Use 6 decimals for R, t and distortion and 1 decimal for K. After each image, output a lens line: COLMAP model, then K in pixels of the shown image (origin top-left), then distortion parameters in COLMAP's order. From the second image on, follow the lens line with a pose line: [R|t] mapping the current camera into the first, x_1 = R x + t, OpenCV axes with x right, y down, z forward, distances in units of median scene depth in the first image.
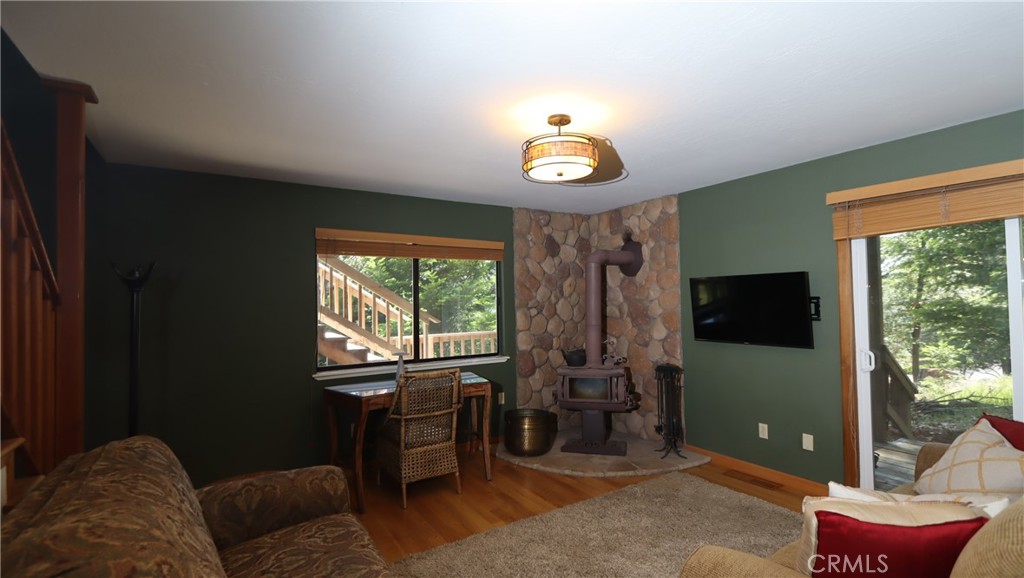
lens RADIAL K [[469.7, 0, 509.6], [0, 469.7, 291.0], [0, 0, 1]] dist [0.000056, 0.000086]
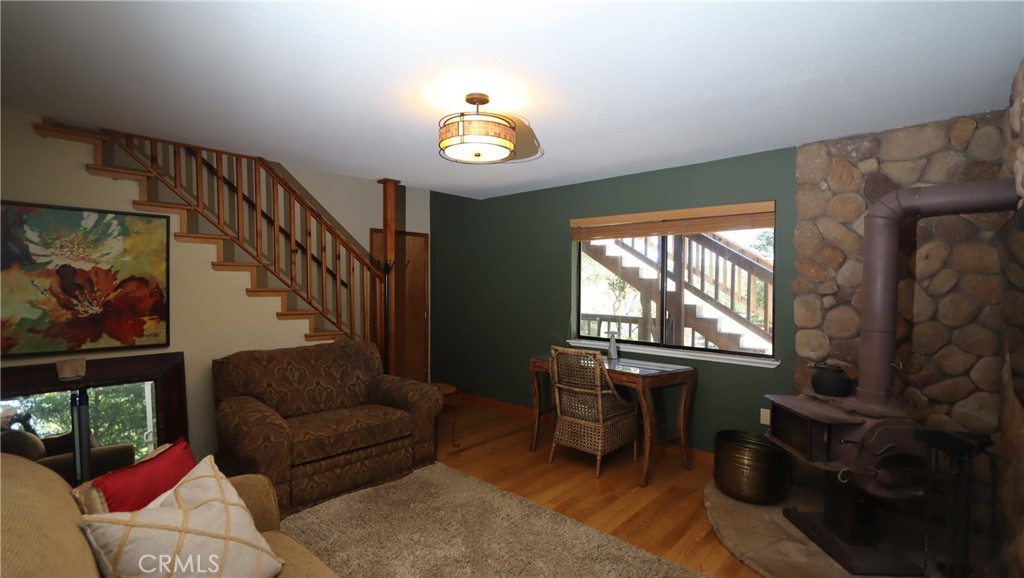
lens RADIAL K [[469.7, 0, 509.6], [0, 469.7, 289.4], [0, 0, 1]] dist [0.000056, 0.000086]
pose [[0.250783, 0.030579, -0.967560, 0.655311], [0.008389, 0.999395, 0.033760, 0.003390], [0.968007, -0.016584, 0.250375, 0.490624]]
